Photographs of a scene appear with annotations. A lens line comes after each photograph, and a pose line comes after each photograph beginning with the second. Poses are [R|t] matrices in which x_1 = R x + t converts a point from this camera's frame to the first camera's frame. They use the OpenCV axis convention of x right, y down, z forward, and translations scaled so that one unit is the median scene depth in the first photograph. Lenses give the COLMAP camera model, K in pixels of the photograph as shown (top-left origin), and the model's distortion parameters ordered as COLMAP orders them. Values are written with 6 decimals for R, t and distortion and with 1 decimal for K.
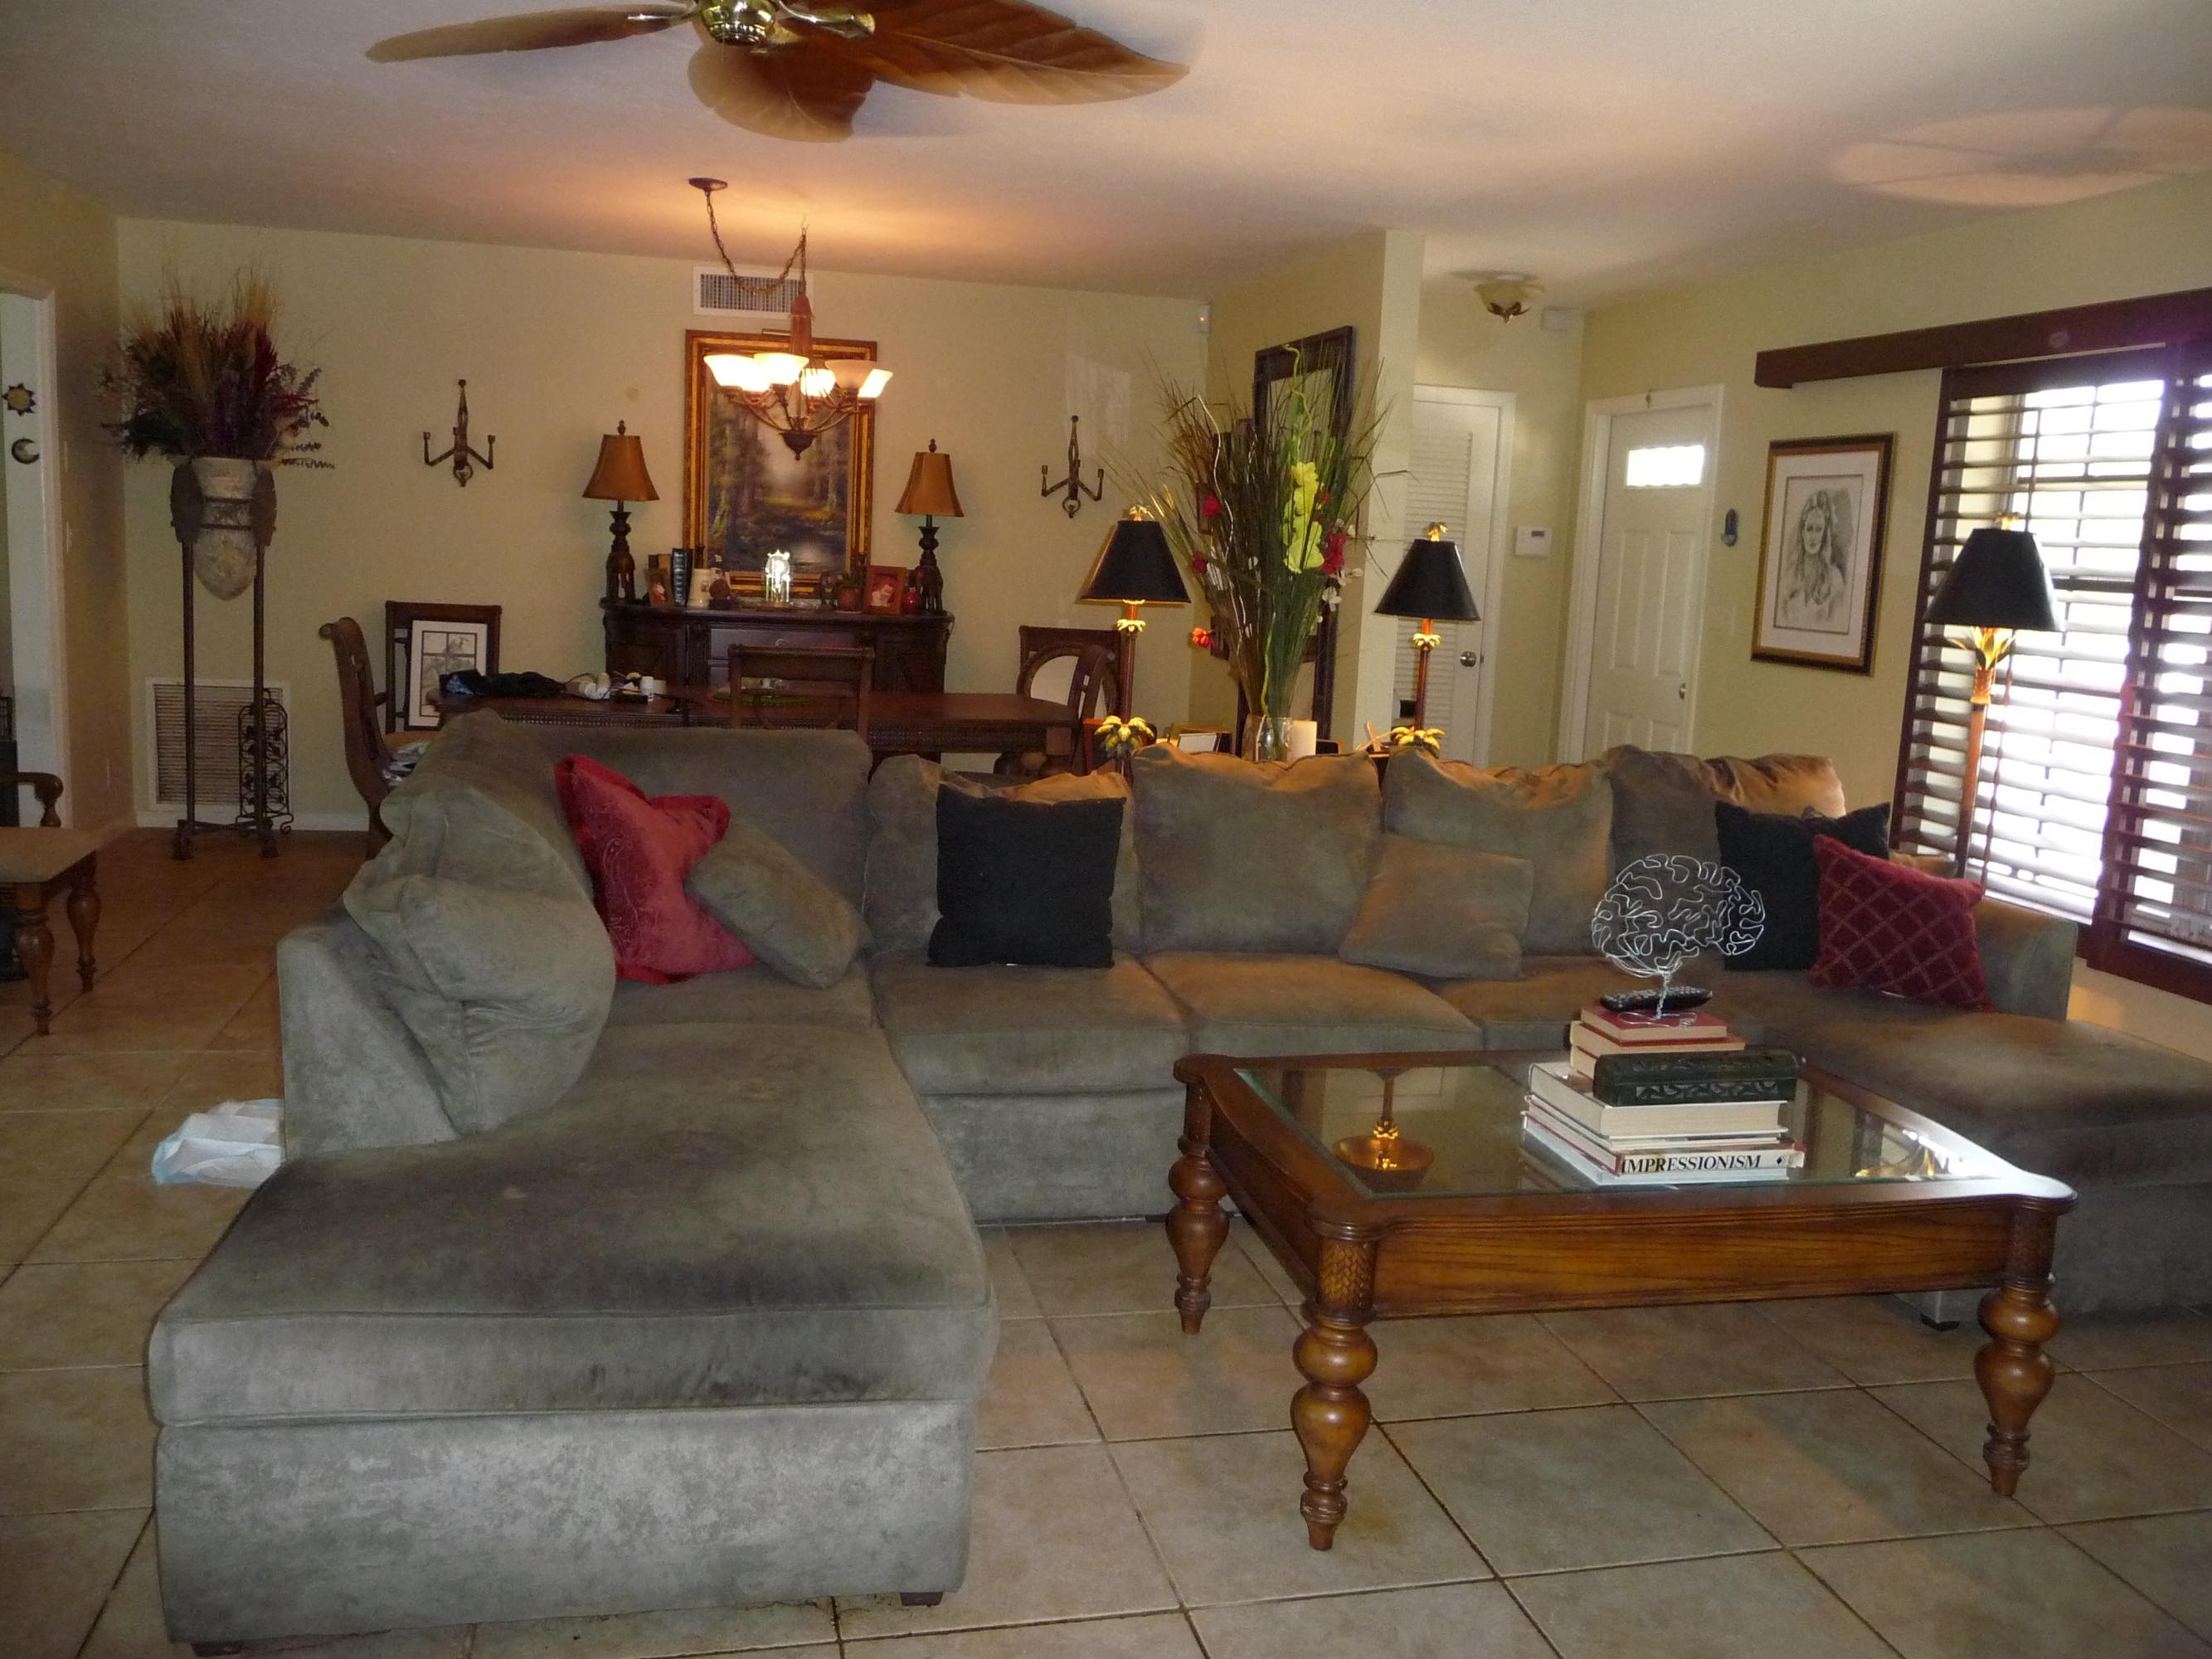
lens RADIAL K [[1836.8, 0, 1109.5], [0, 1836.8, 826.6], [0, 0, 1]] dist [-0.031072, 0.035615]
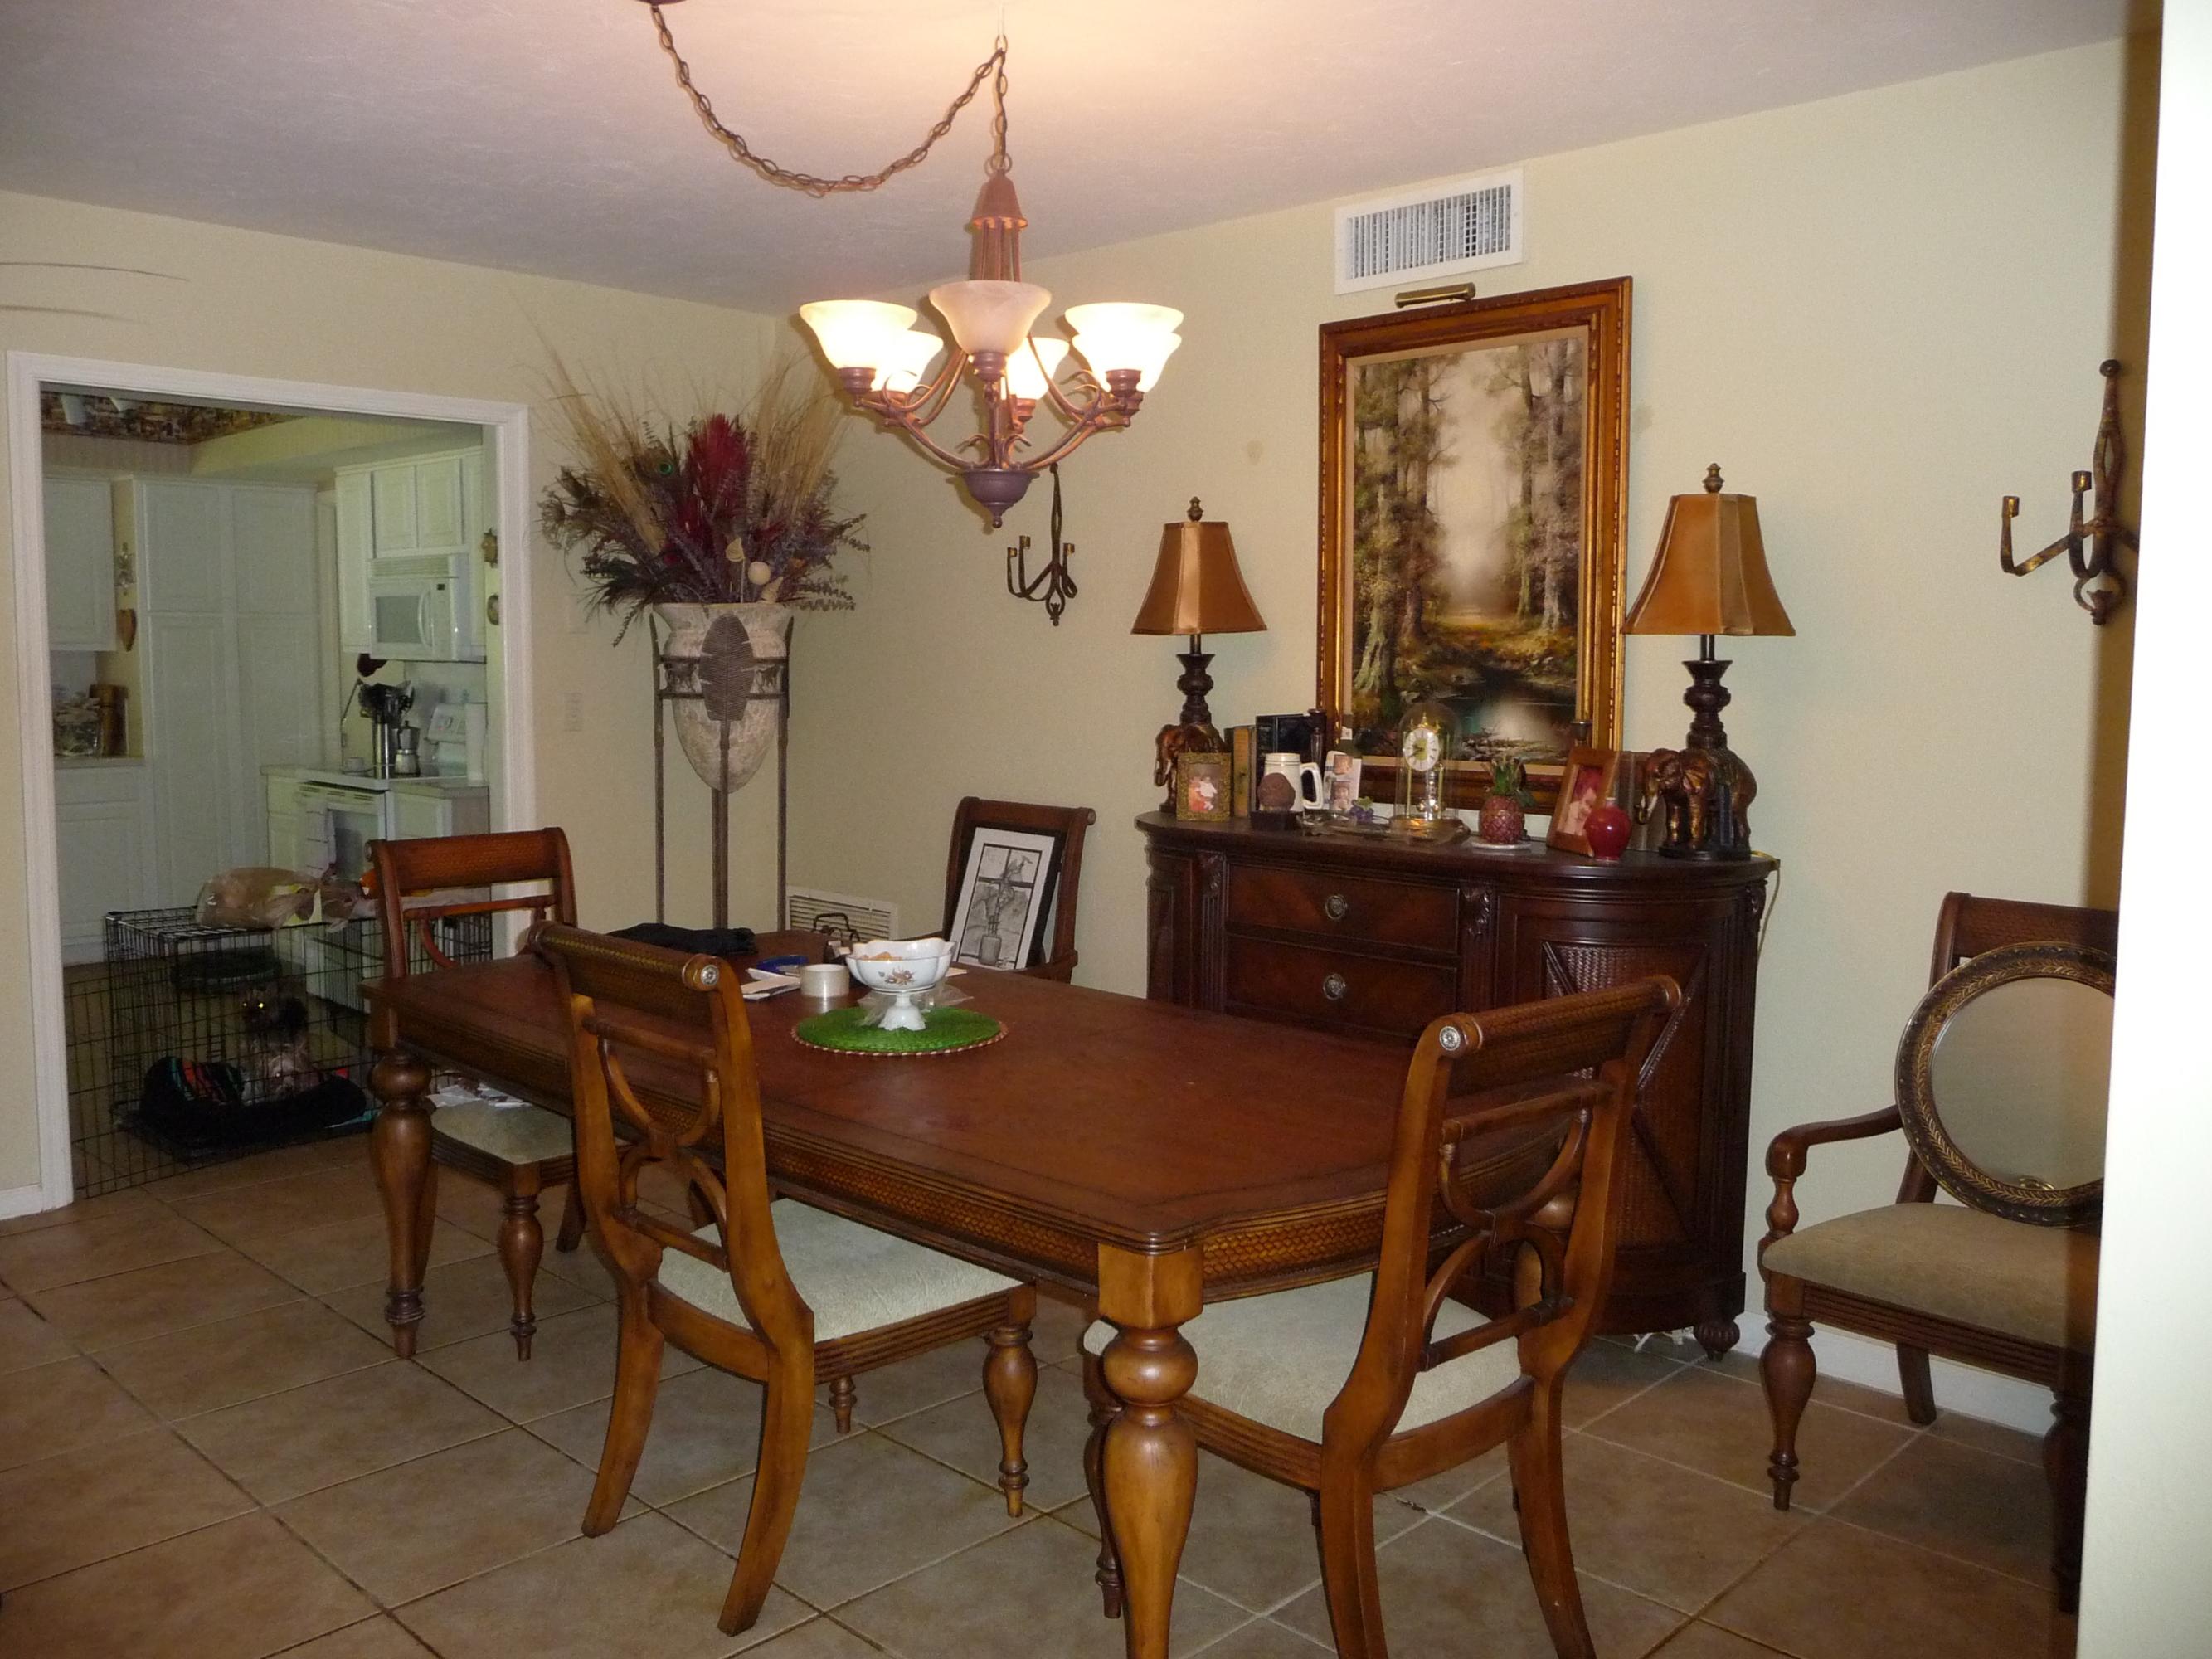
lens RADIAL K [[1836.8, 0, 1104.0], [0, 1836.8, 826.7], [0, 0, 1]] dist [-0.031072, 0.035615]
pose [[0.543706, 0.038193, -0.838406, 0.199604], [-0.110888, 0.993475, -0.026654, -0.096323], [0.831918, 0.107461, 0.544393, 0.646909]]
